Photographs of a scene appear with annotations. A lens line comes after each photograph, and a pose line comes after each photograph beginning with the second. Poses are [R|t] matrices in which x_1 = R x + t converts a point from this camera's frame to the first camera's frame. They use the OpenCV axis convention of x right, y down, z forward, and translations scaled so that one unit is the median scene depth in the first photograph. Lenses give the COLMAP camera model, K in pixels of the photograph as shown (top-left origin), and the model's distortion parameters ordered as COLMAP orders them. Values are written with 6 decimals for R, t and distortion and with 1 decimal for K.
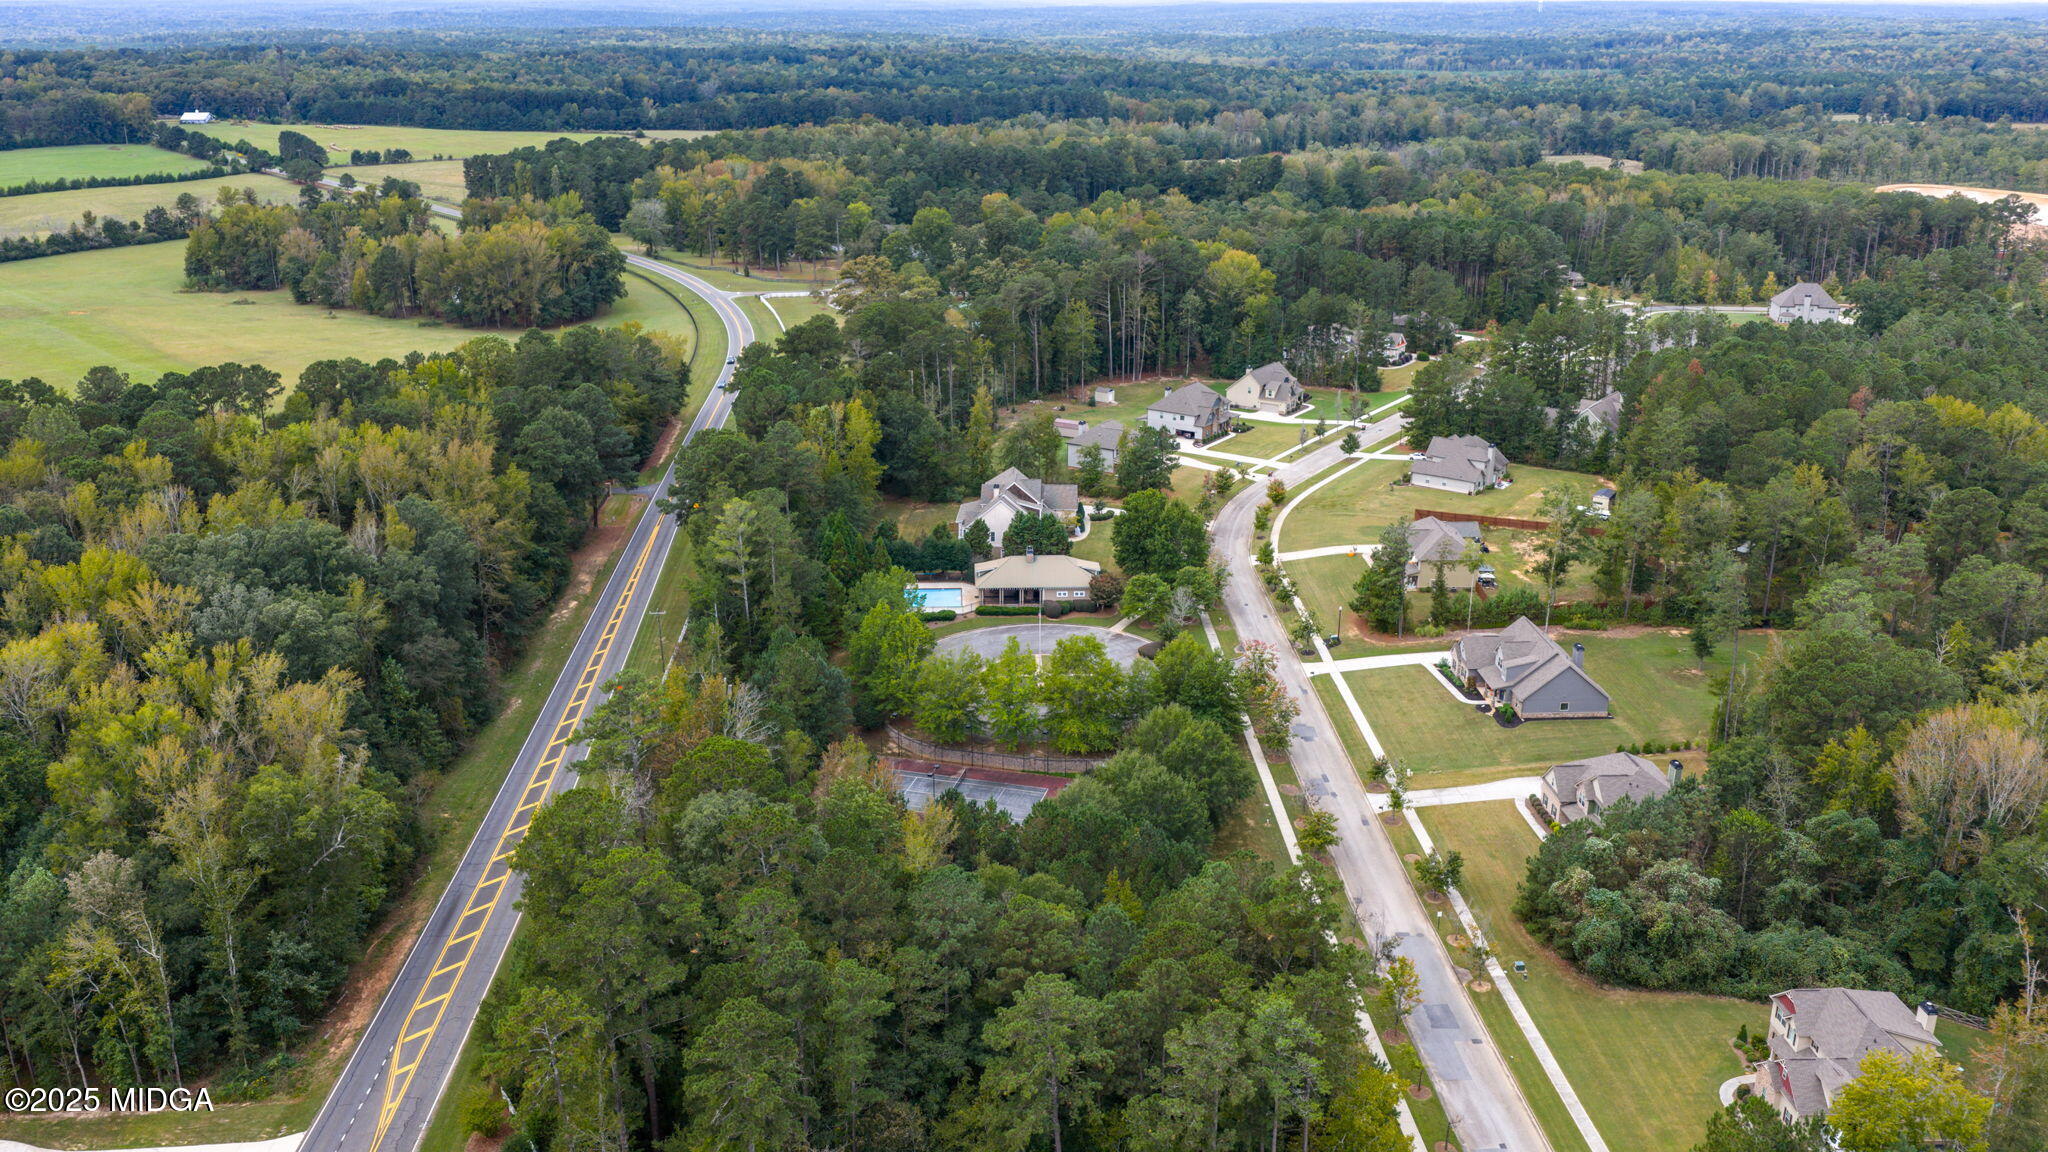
lens RADIAL K [[1688.6, 0, 1019.5], [0, 1688.6, 586.5], [0, 0, 1]] dist [0.033015, -0.056032]
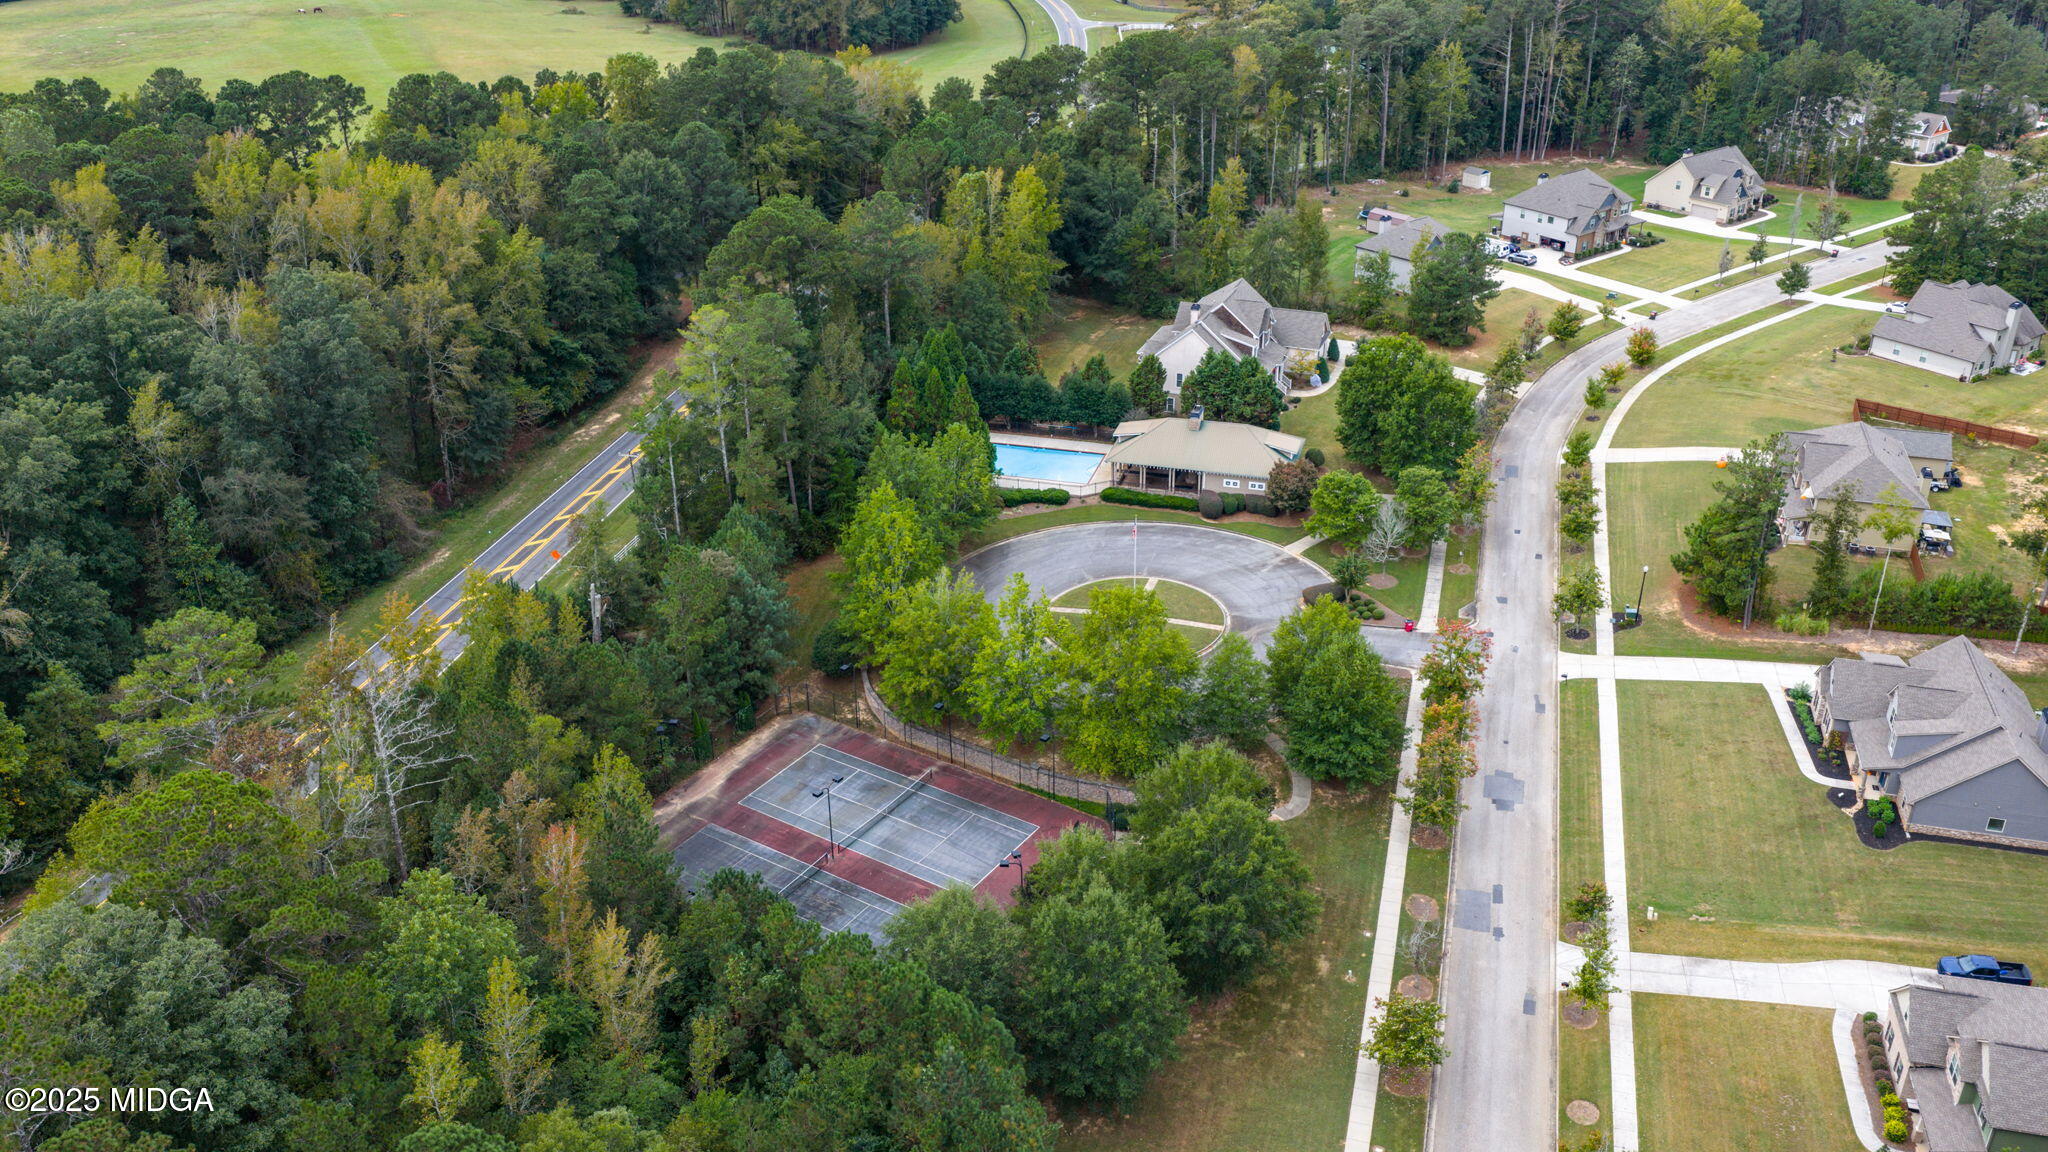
lens RADIAL K [[1688.6, 0, 1019.5], [0, 1688.6, 586.5], [0, 0, 1]] dist [0.033015, -0.056032]
pose [[0.950857, 0.133688, -0.279282, 0.115881], [-0.092830, 0.983579, 0.154771, -0.043154], [0.295387, -0.121239, 0.947654, 0.278411]]
